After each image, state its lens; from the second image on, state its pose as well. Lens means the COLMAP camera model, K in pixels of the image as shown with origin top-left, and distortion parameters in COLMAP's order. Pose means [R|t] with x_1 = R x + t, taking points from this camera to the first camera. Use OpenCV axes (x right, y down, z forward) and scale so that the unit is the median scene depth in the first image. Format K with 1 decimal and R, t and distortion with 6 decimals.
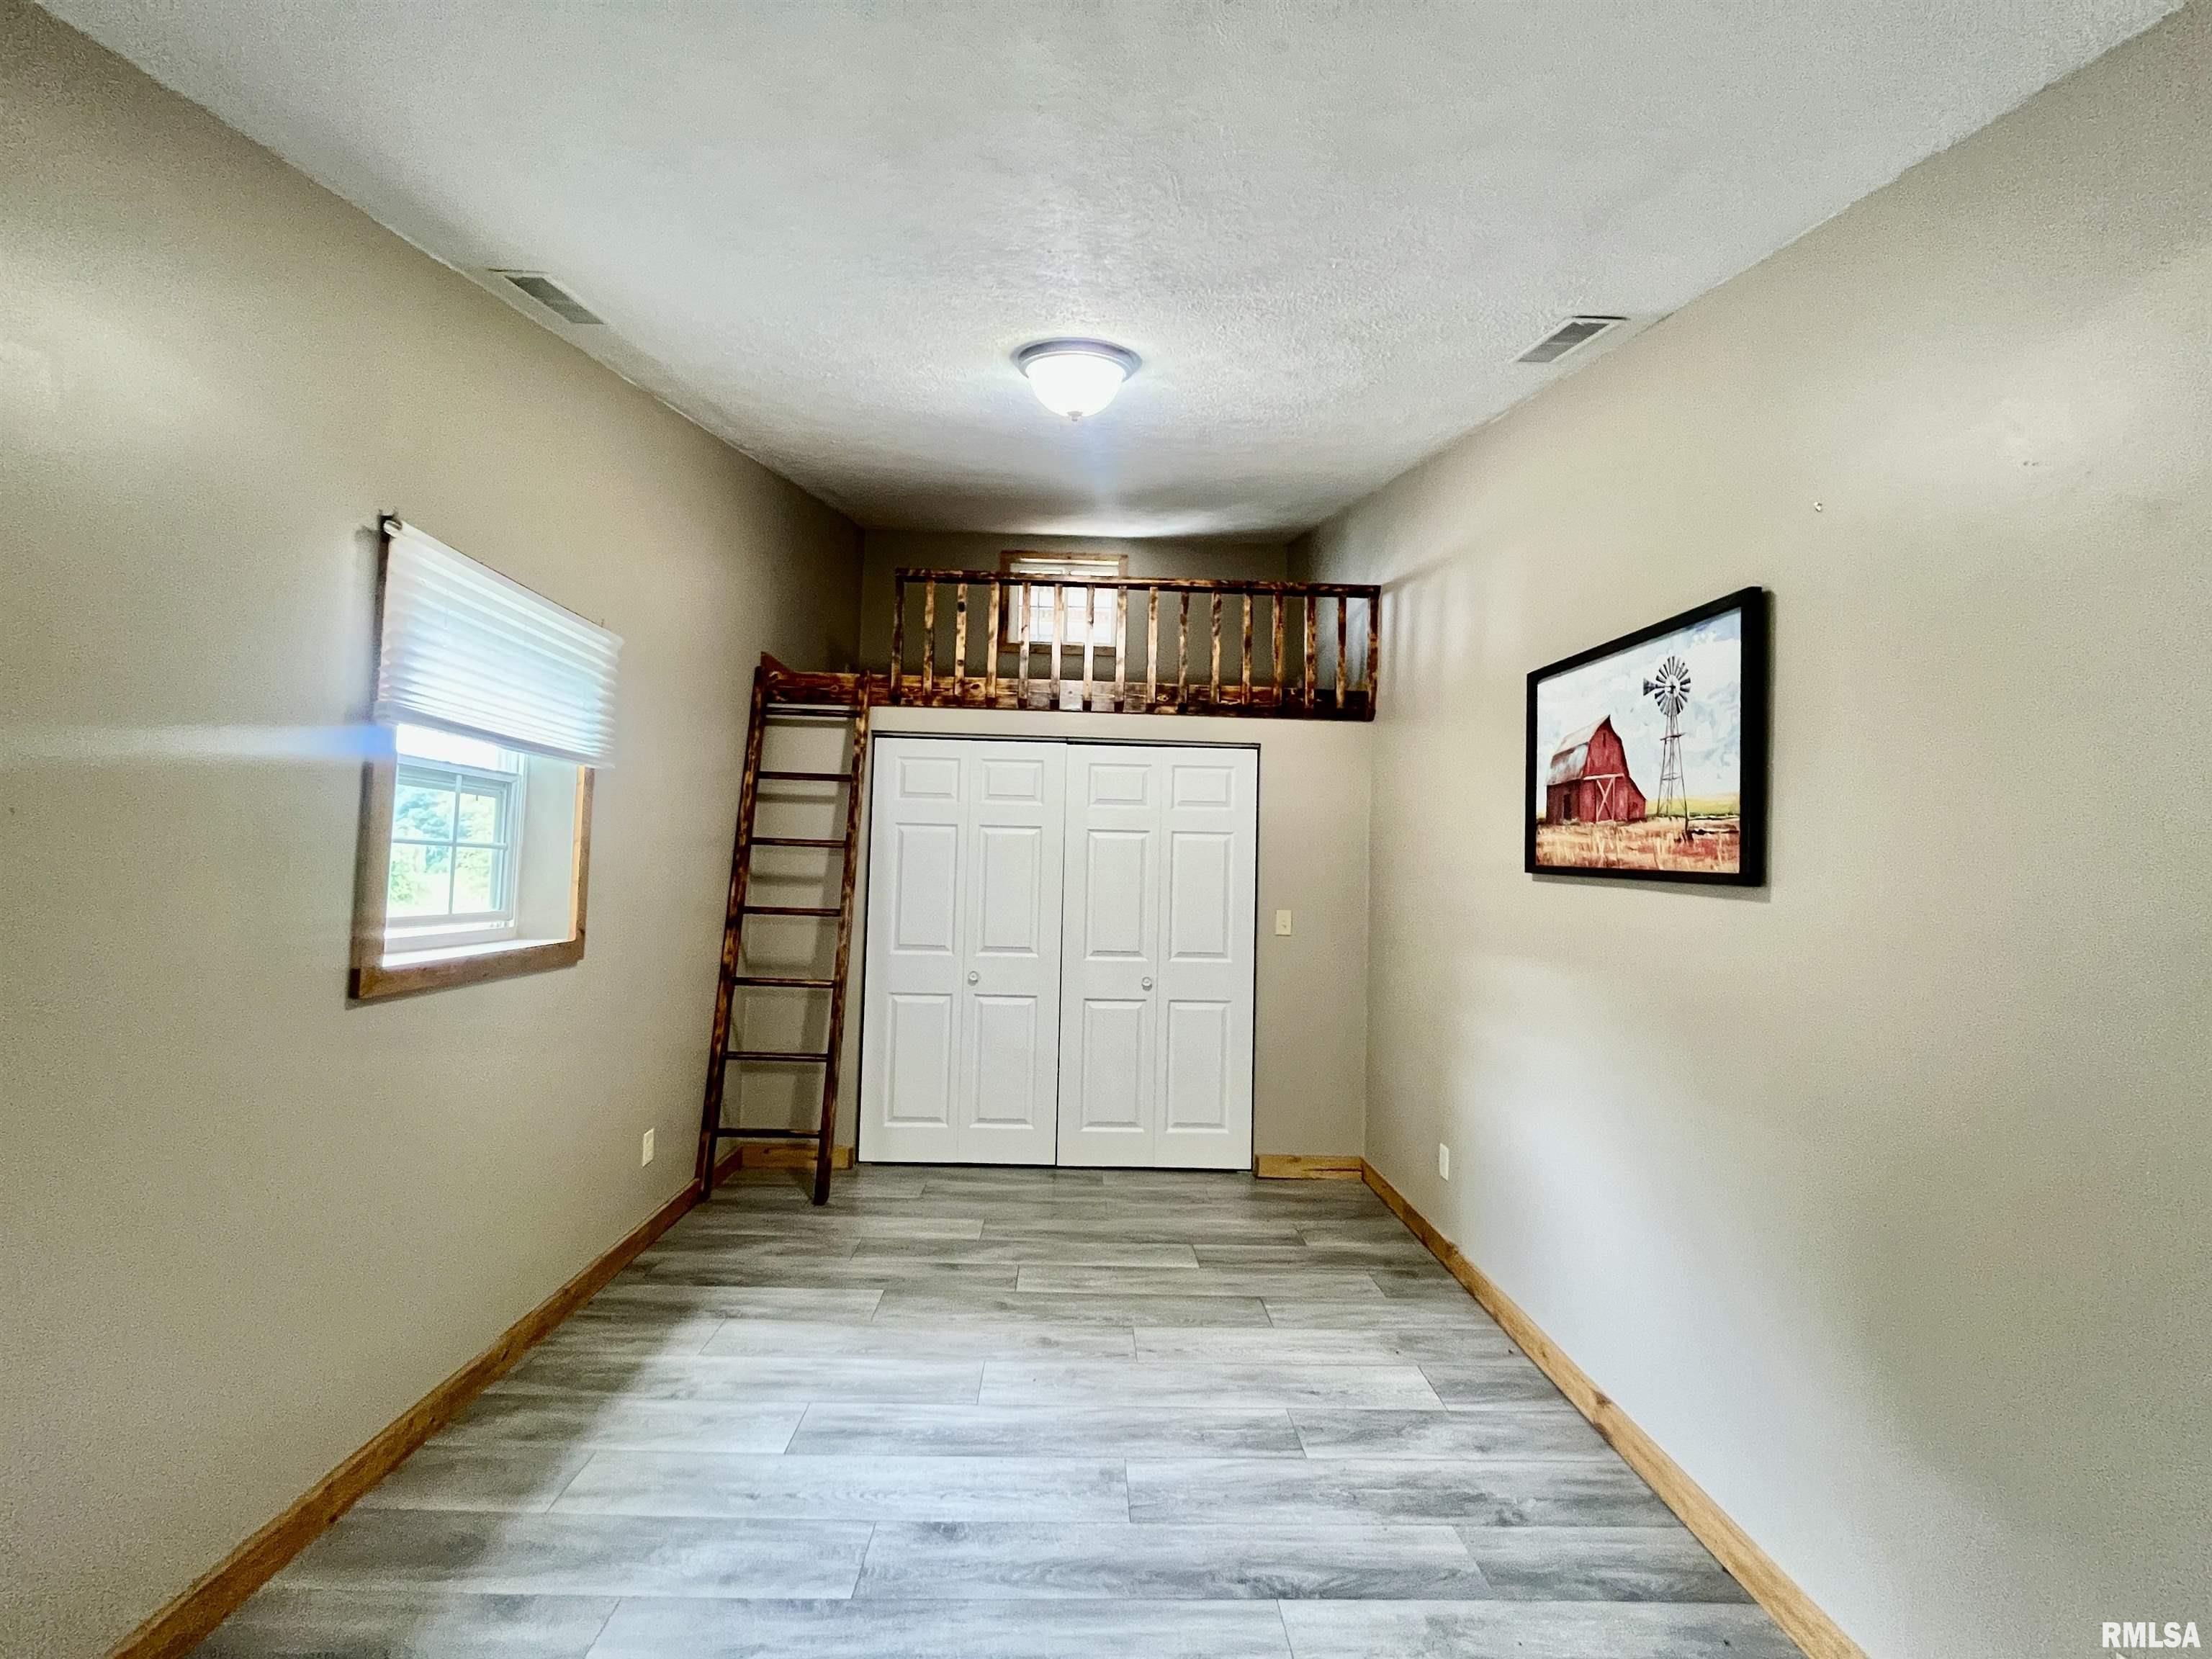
lens RADIAL K [[899.6, 0, 1098.4], [0, 899.6, 832.4], [0, 0, 1]] dist [0.000313, 0.000173]
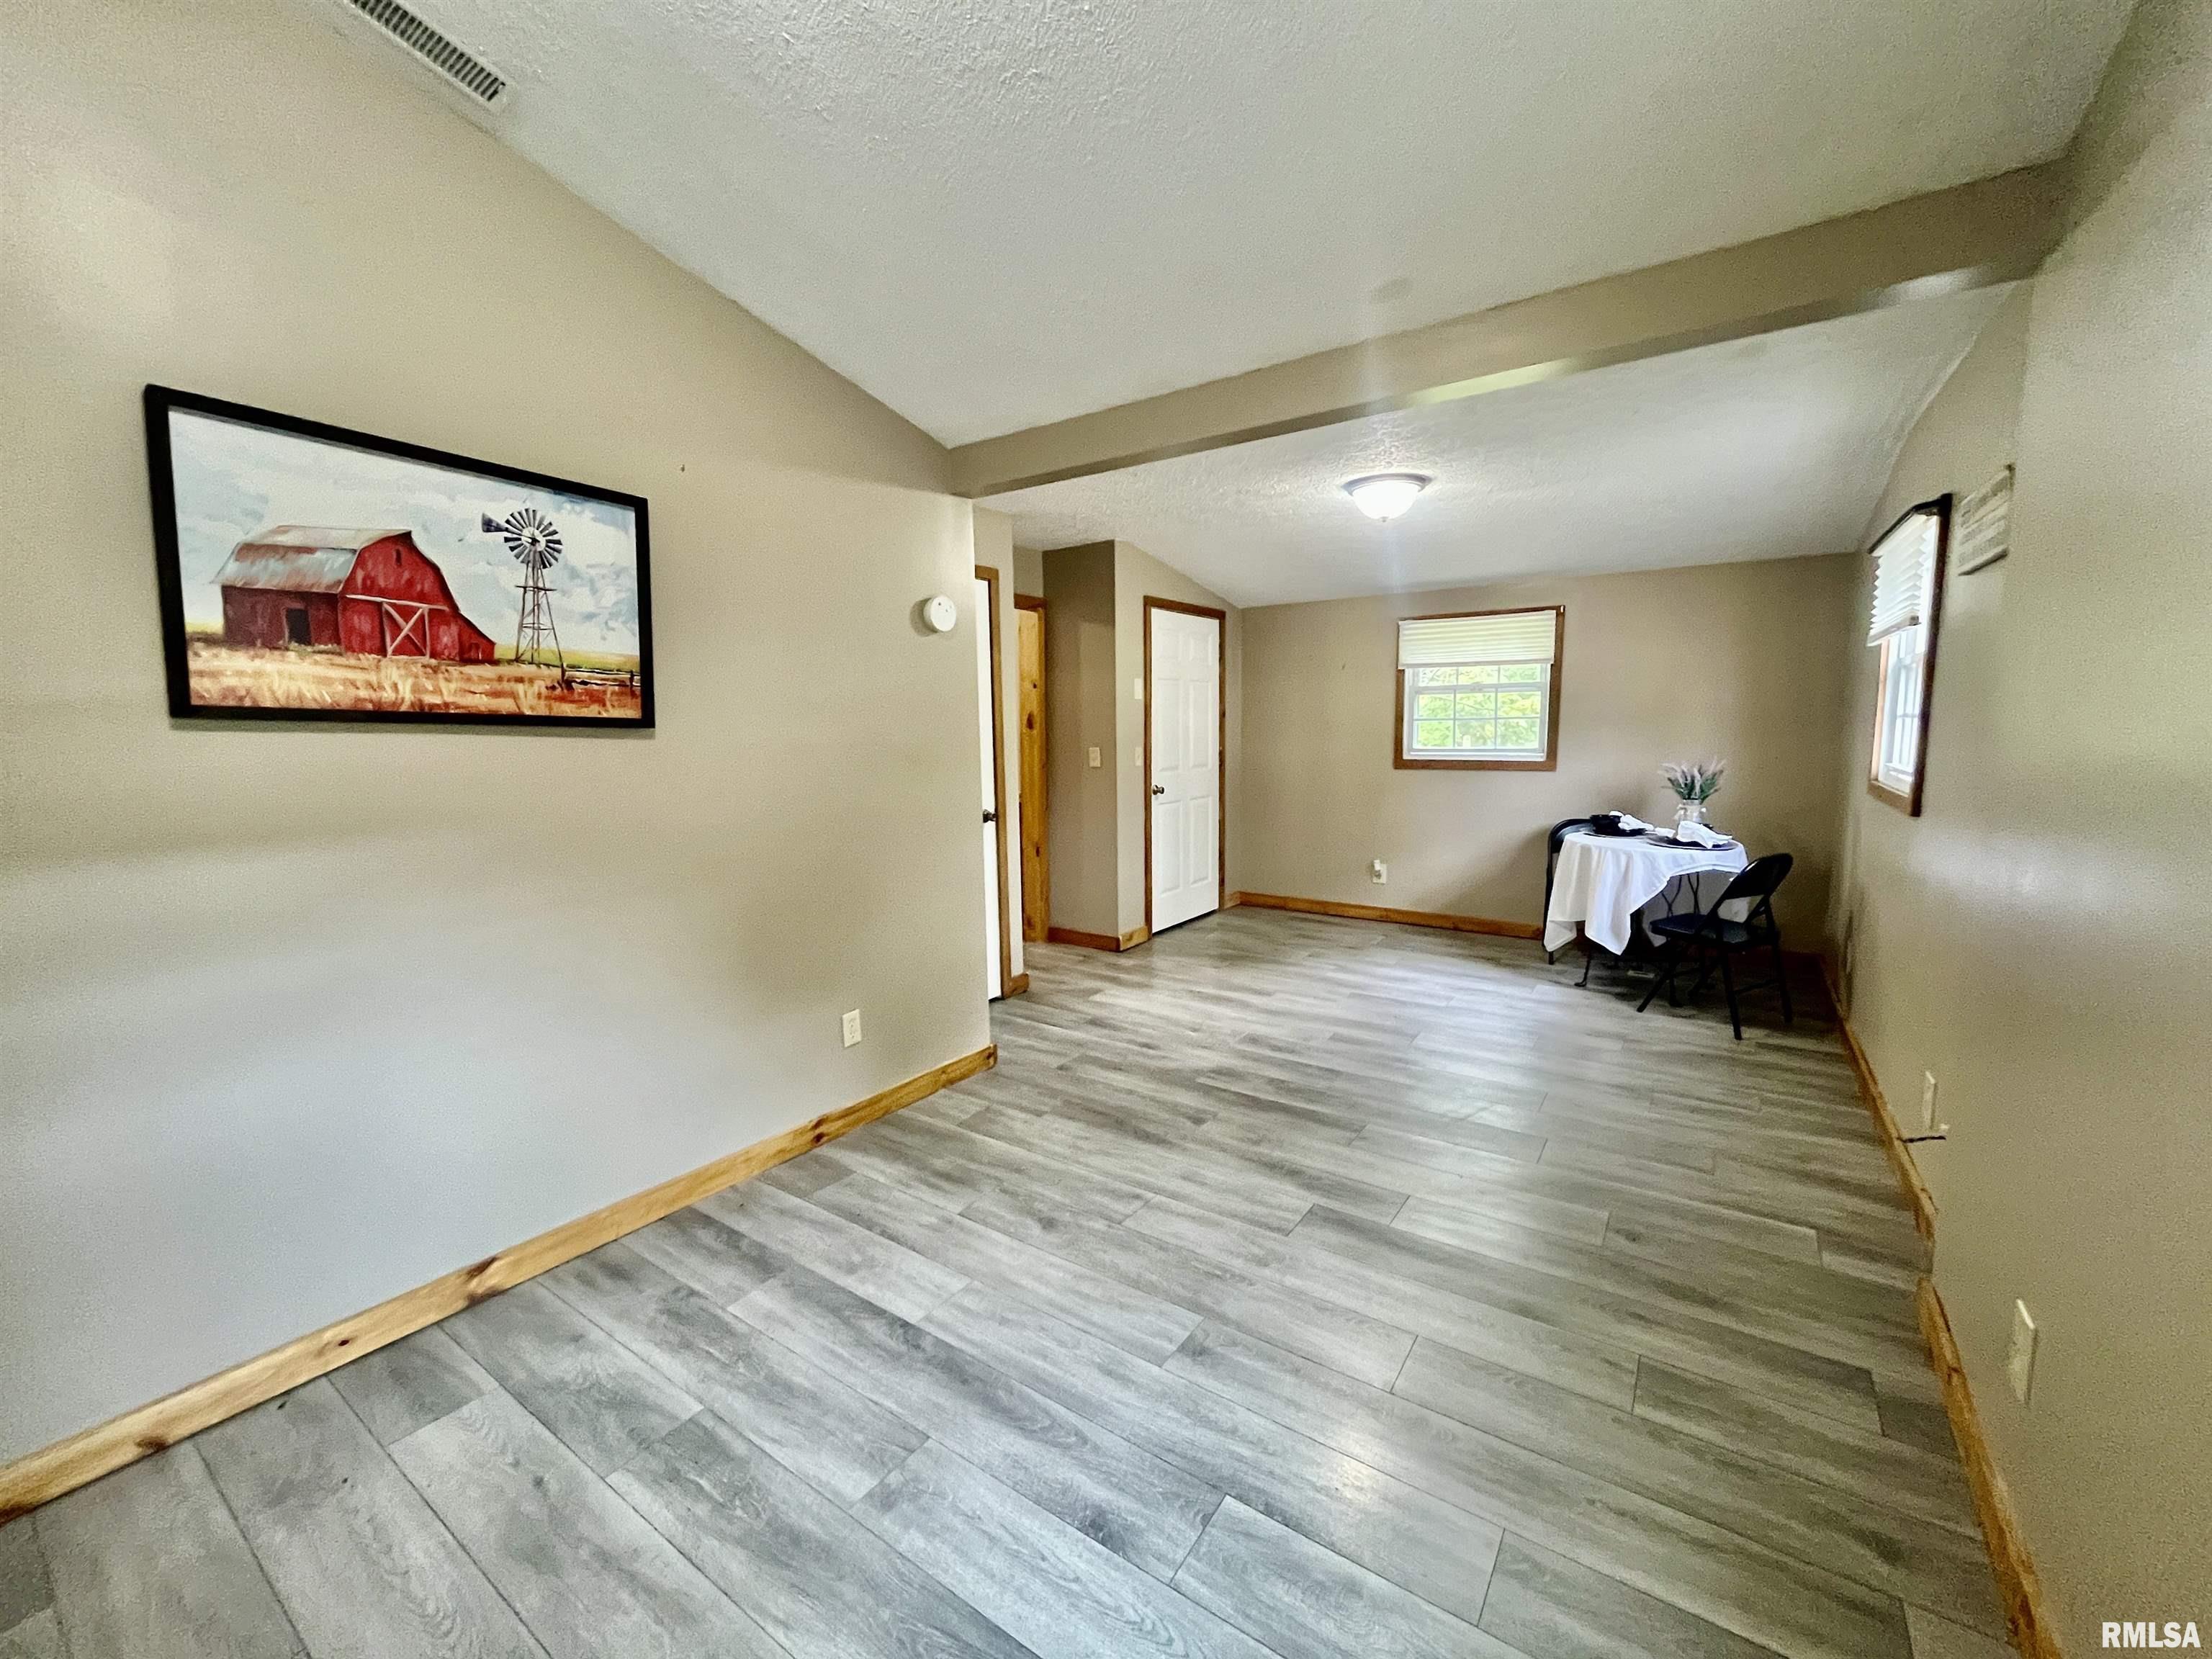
lens RADIAL K [[899.6, 0, 1098.4], [0, 899.6, 832.4], [0, 0, 1]] dist [0.000313, 0.000173]
pose [[-0.806499, -0.088706, 0.584544, -0.524069], [-0.038664, 0.994477, 0.097570, 0.049243], [-0.589971, 0.056090, -0.805474, 1.435242]]
